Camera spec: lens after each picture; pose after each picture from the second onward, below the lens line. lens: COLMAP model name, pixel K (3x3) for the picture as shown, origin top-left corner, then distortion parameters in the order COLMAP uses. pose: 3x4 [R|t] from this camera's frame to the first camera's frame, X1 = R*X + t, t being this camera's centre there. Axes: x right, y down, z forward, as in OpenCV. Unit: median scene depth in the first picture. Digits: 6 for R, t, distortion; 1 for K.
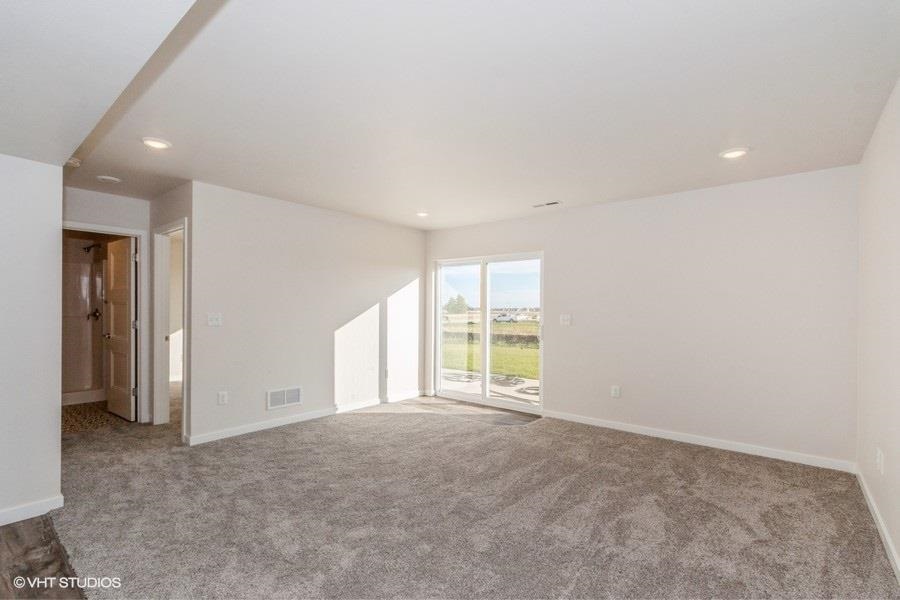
lens RADIAL K [[425.8, 0, 450.0], [0, 425.8, 300.0], [0, 0, 1]] dist [0.000567, -0.000107]
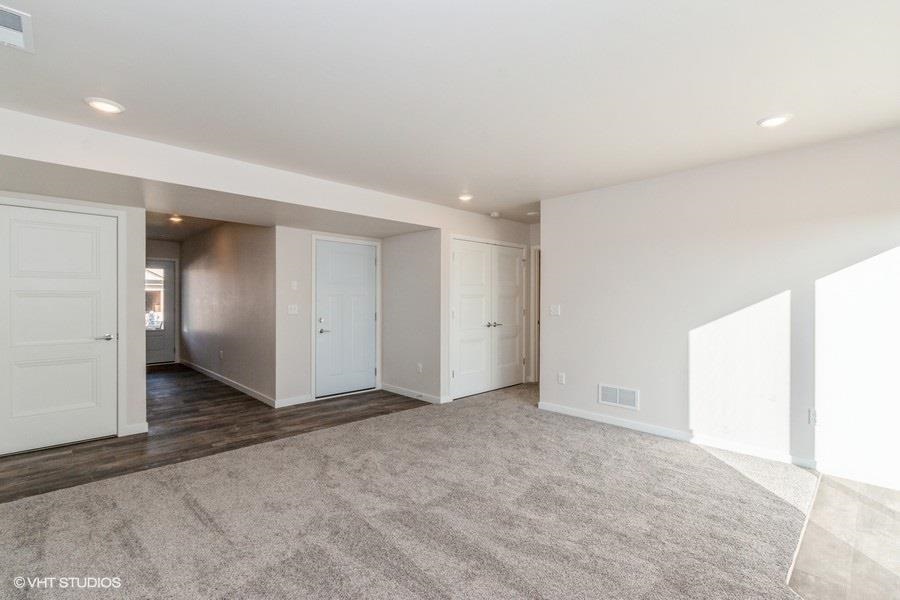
lens RADIAL K [[425.8, 0, 450.0], [0, 425.8, 300.0], [0, 0, 1]] dist [0.000567, -0.000107]
pose [[-0.121422, -0.002763, -0.992597, 0.518197], [0.021926, 0.999745, -0.005465, 0.014953], [0.992359, -0.022428, -0.121330, 0.678559]]
